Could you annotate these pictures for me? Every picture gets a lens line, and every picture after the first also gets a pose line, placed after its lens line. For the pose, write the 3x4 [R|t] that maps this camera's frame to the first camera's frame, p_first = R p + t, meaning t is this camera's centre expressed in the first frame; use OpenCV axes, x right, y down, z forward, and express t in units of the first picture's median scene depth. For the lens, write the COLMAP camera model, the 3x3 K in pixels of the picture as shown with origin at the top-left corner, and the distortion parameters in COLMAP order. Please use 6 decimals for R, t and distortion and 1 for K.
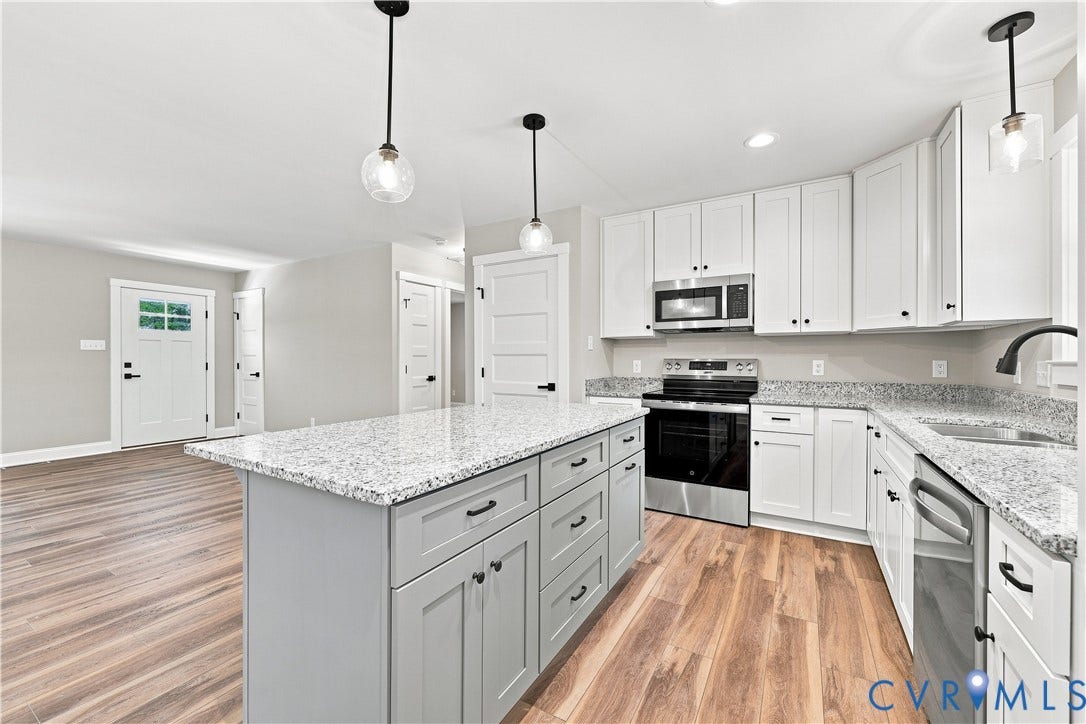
lens RADIAL K [[436.3, 0, 543.0], [0, 436.3, 362.0], [0, 0, 1]] dist [-0.001290, -0.000152]
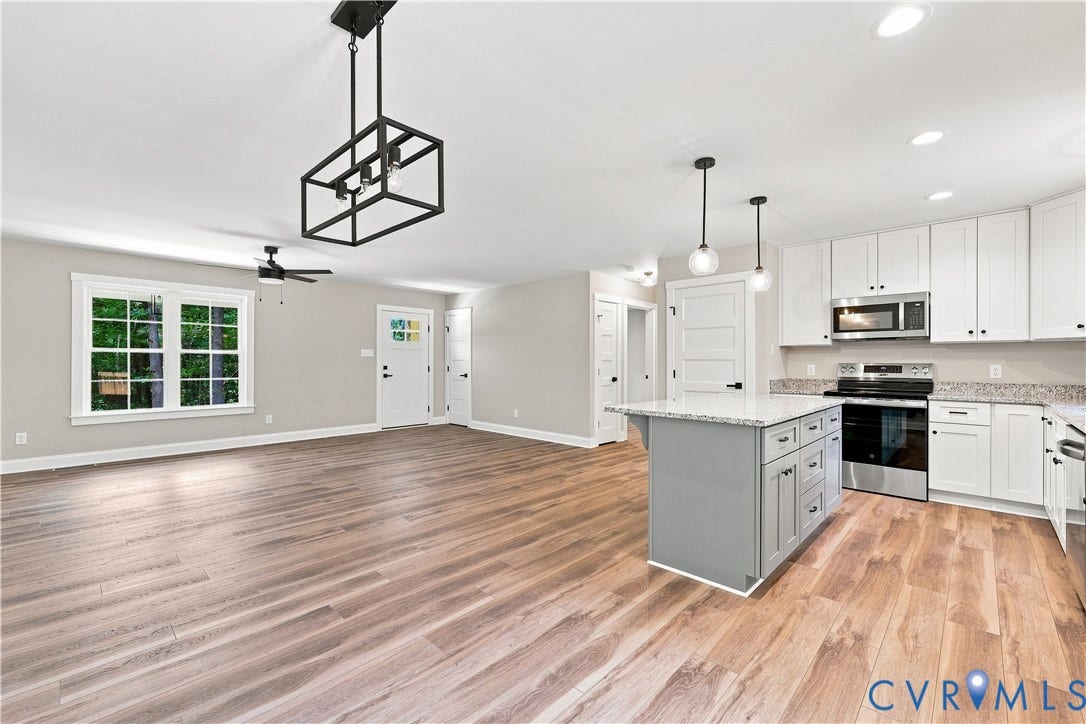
lens RADIAL K [[457.2, 0, 539.7], [0, 457.2, 362.9], [0, 0, 1]] dist [0.002267, 0.000375]
pose [[0.974045, 0.000469, -0.226354, -0.280612], [-0.002152, 0.999972, -0.007188, 0.002845], [0.226344, 0.007489, 0.974019, -0.473514]]
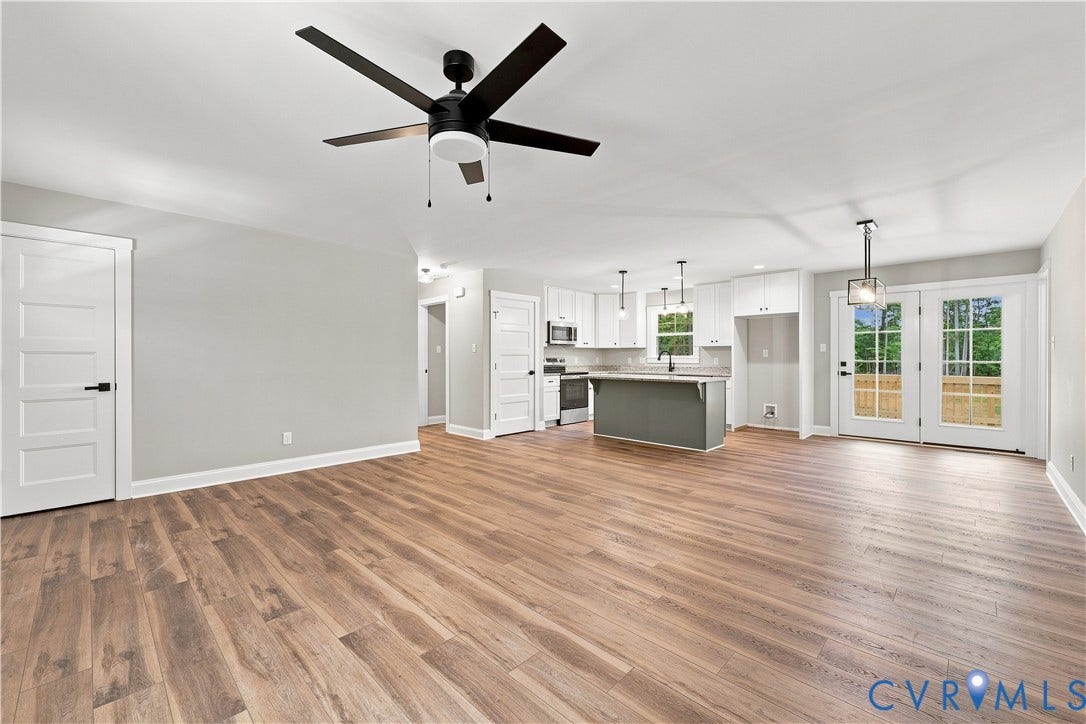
lens RADIAL K [[436.3, 0, 543.0], [0, 436.3, 362.0], [0, 0, 1]] dist [-0.001290, -0.000152]
pose [[0.228852, -0.010709, 0.973402, -2.078383], [0.007223, 0.999931, 0.009303, -0.004995], [-0.973435, 0.004901, 0.228913, 0.626143]]
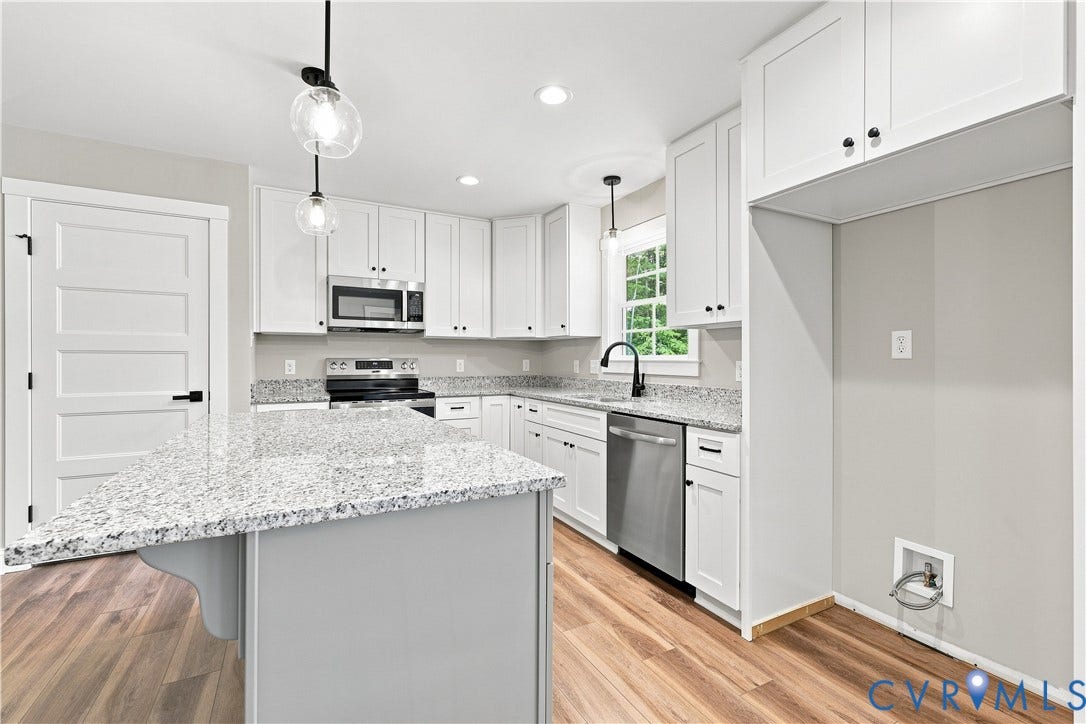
lens RADIAL K [[468.4, 0, 541.9], [0, 468.4, 359.0], [0, 0, 1]] dist [0.000483, 0.000016]
pose [[0.514607, 0.000401, 0.857426, -0.417464], [0.003586, 0.999990, -0.002620, -0.001543], [-0.857419, 0.004423, 0.514600, 0.117756]]
